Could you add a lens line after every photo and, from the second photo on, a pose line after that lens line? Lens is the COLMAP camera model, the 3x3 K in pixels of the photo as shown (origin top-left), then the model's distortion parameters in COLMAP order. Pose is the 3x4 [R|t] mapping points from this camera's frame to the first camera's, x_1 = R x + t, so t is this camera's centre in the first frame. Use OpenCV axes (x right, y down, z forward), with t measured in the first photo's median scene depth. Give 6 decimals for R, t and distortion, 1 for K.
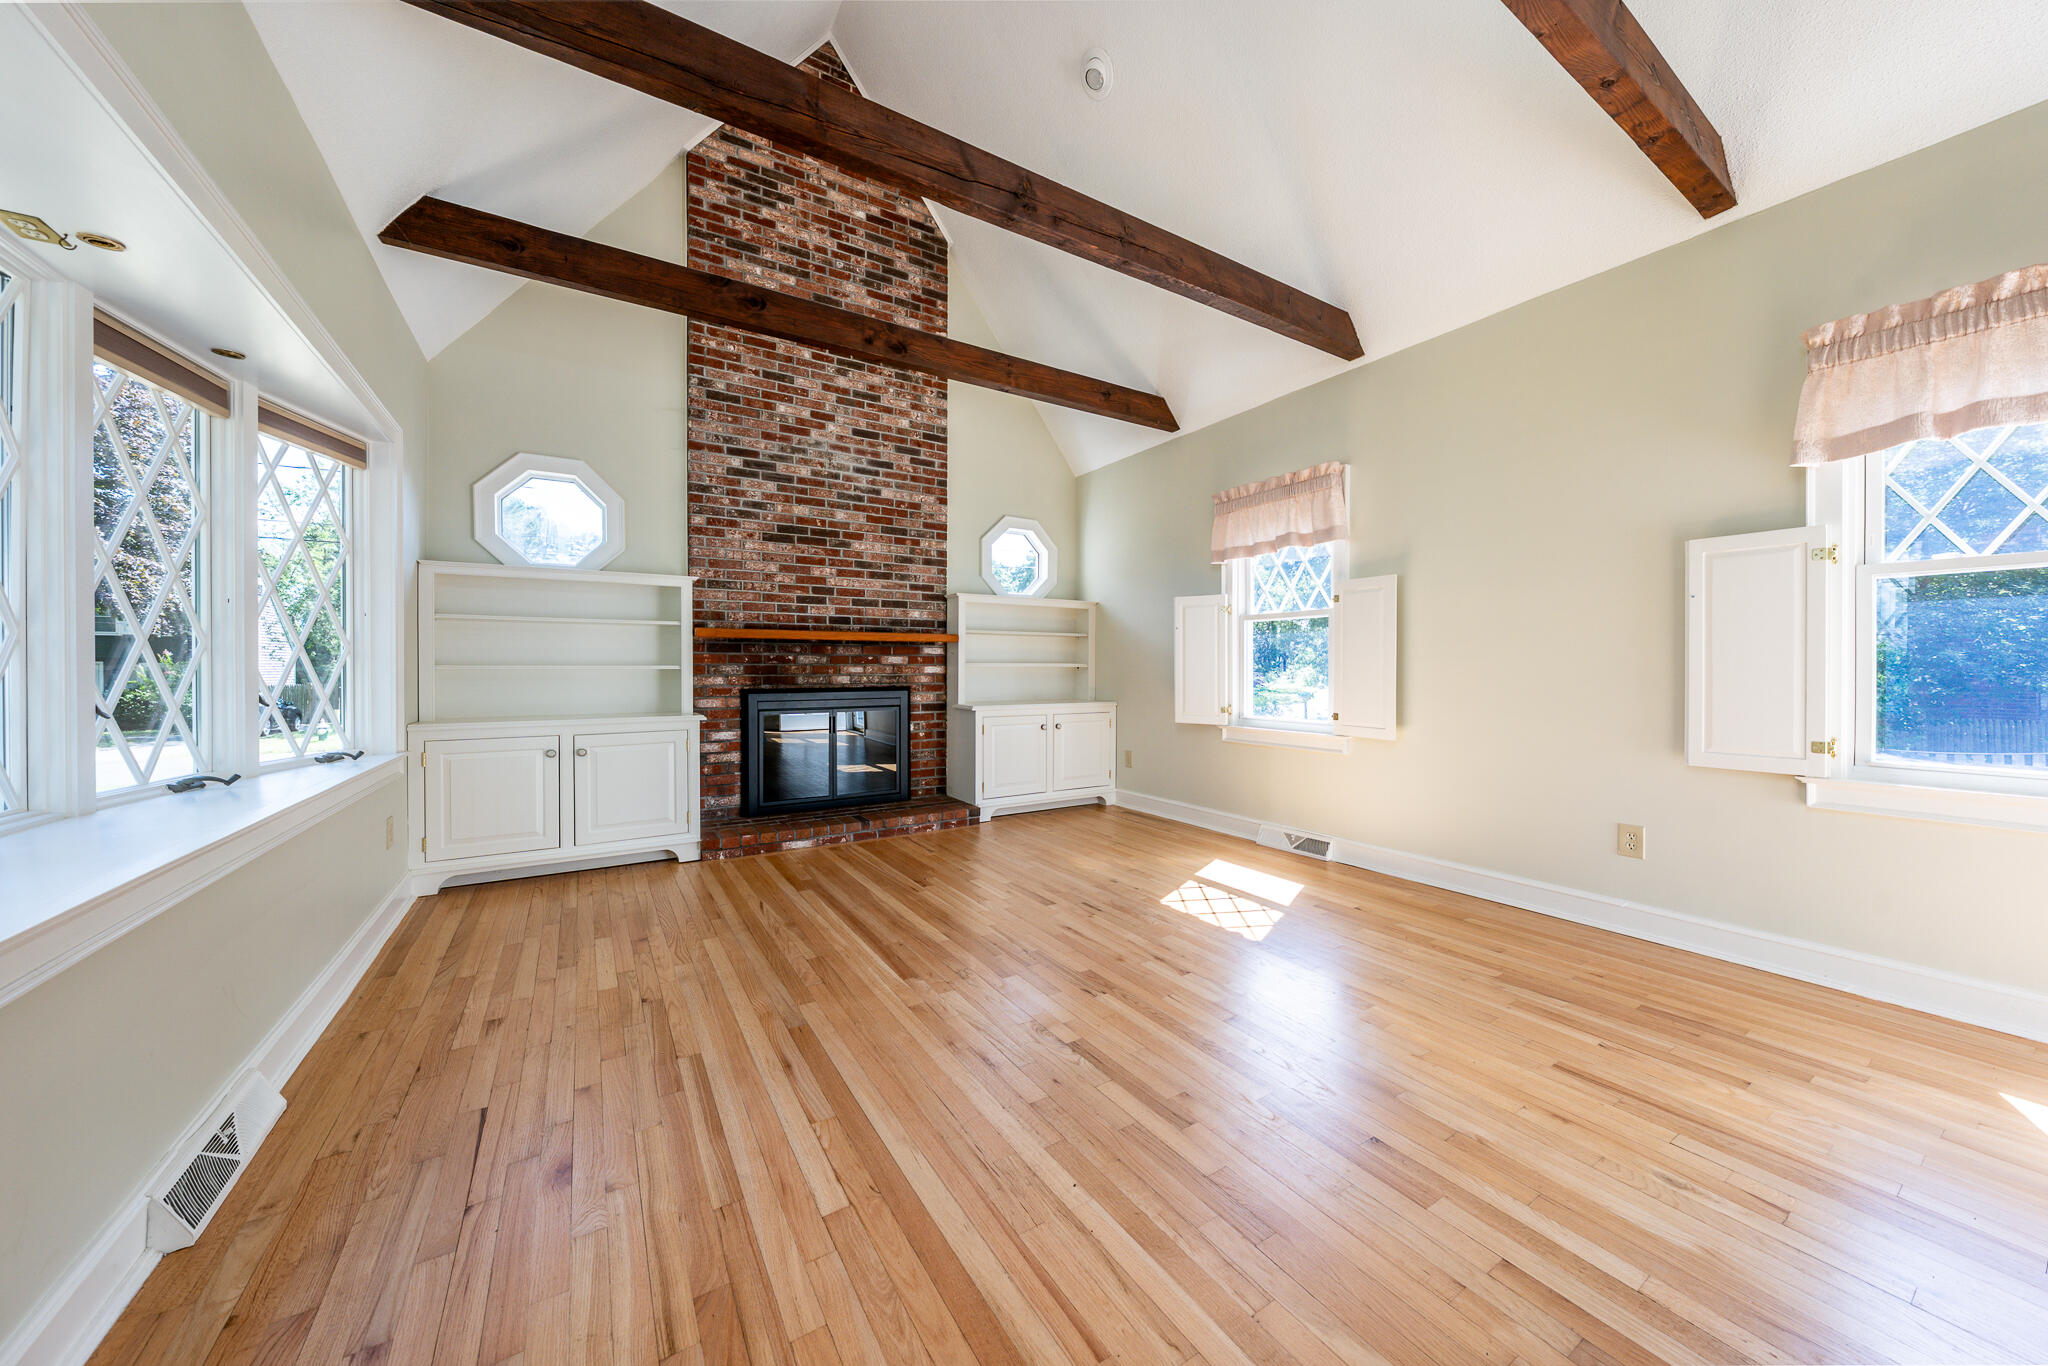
lens RADIAL K [[725.6, 0, 1056.6], [0, 725.6, 670.3], [0, 0, 1]] dist [-0.001050, -0.000226]
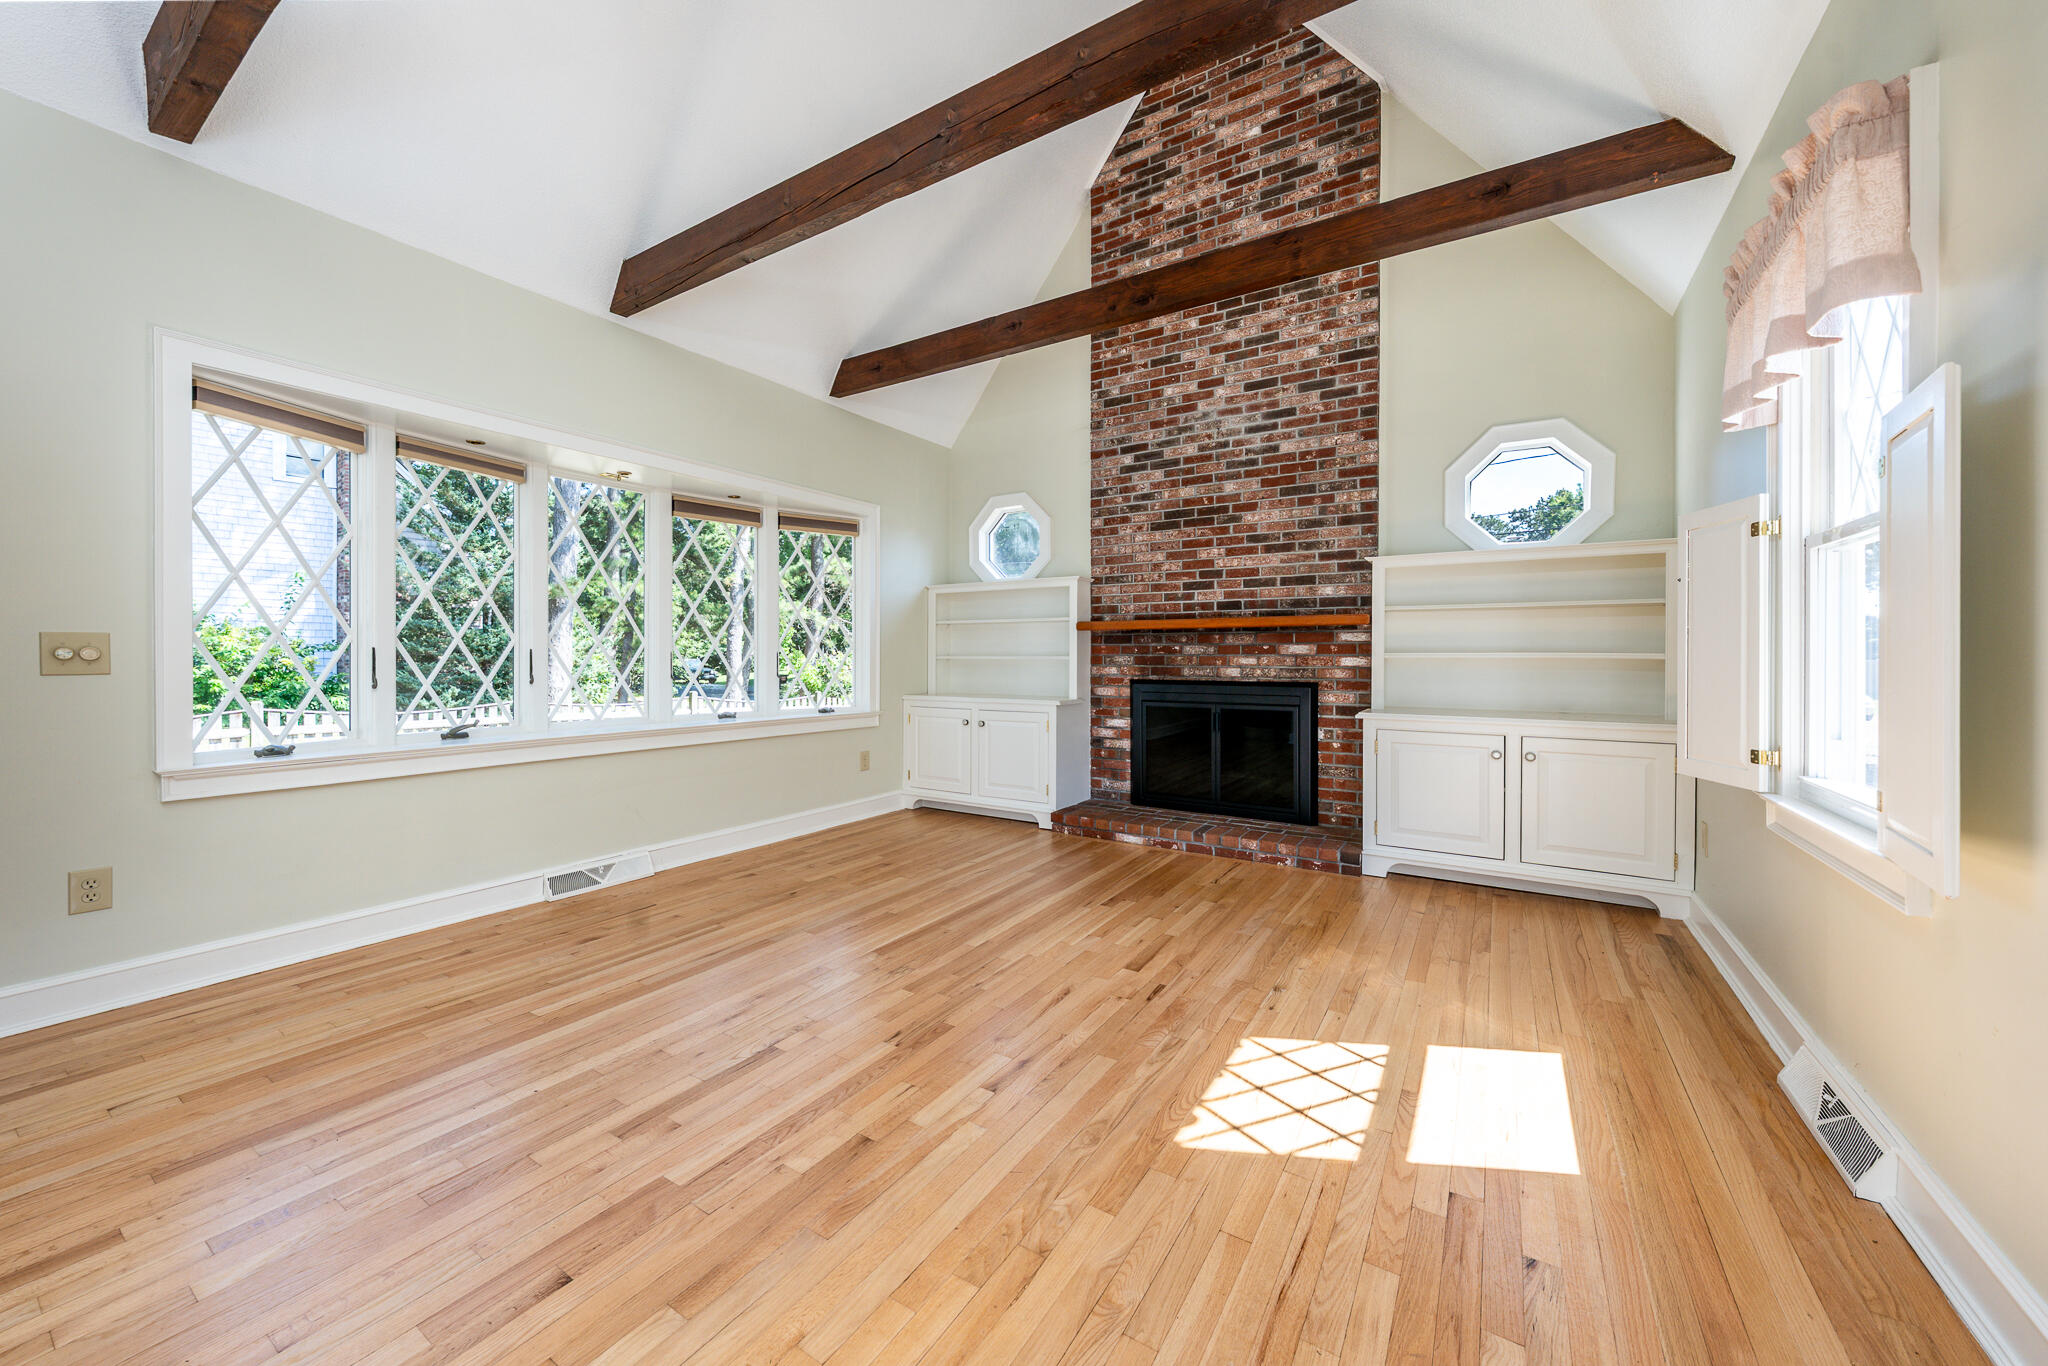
lens RADIAL K [[762.7, 0, 986.8], [0, 762.7, 659.6], [0, 0, 1]] dist [-0.000604, -0.000268]
pose [[0.386729, 0.004624, -0.922182, 0.474155], [-0.005013, 0.999983, 0.002912, -0.003834], [0.922180, 0.003496, 0.386745, 0.385590]]
